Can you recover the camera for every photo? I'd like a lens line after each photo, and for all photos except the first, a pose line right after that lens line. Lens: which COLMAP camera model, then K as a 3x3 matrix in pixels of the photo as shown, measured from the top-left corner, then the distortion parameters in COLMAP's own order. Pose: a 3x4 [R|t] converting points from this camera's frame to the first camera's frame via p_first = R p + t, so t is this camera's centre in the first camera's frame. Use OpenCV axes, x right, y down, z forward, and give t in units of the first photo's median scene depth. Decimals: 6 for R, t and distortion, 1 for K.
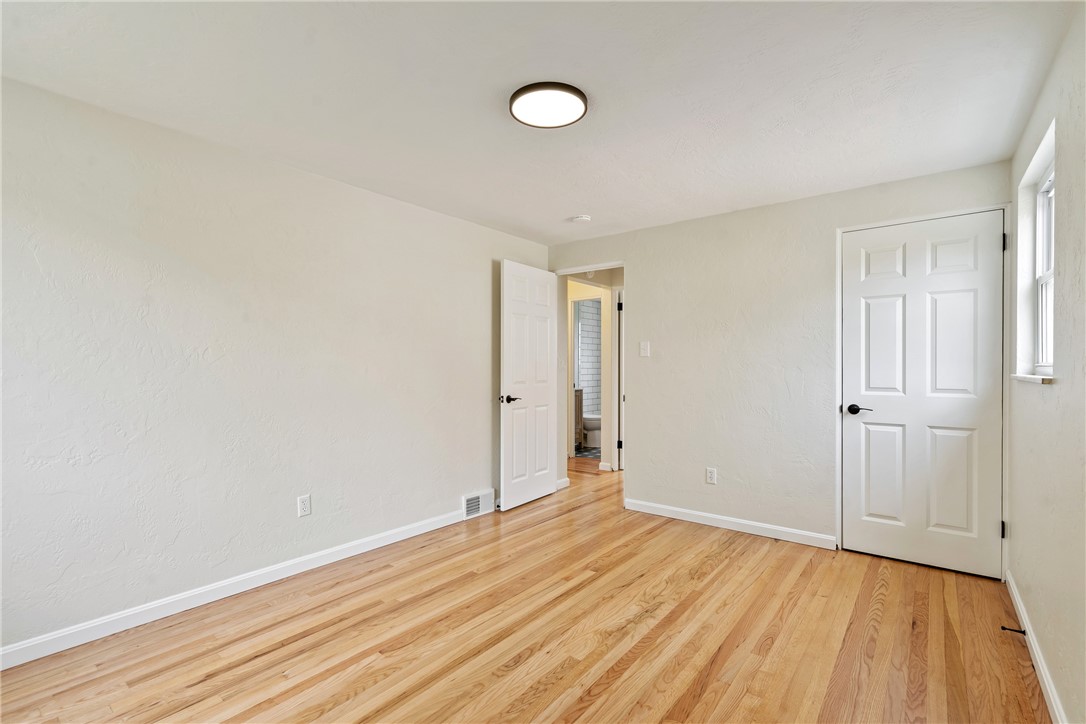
lens RADIAL K [[489.3, 0, 542.3], [0, 489.3, 364.1], [0, 0, 1]] dist [-0.003690, 0.000975]
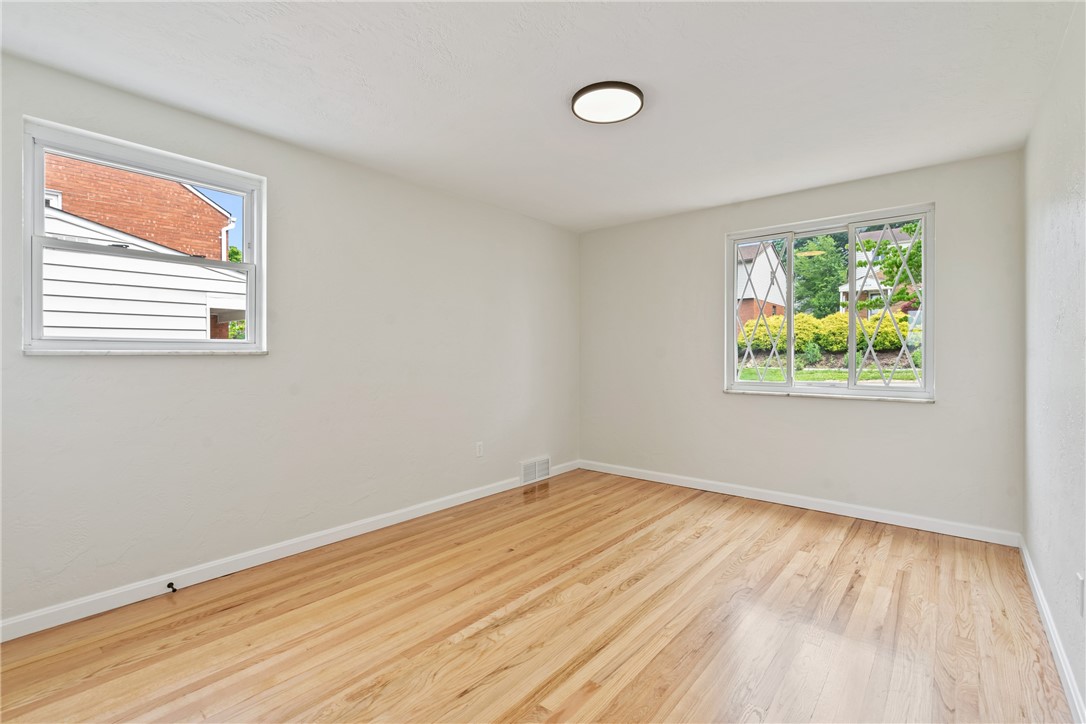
lens RADIAL K [[489.3, 0, 543.8], [0, 489.3, 357.6], [0, 0, 1]] dist [-0.003690, 0.000975]
pose [[-0.999494, -0.001156, 0.031789, 0.118305], [-0.000994, 0.999986, 0.005124, 0.035667], [-0.031795, 0.005090, -0.999481, 2.093507]]
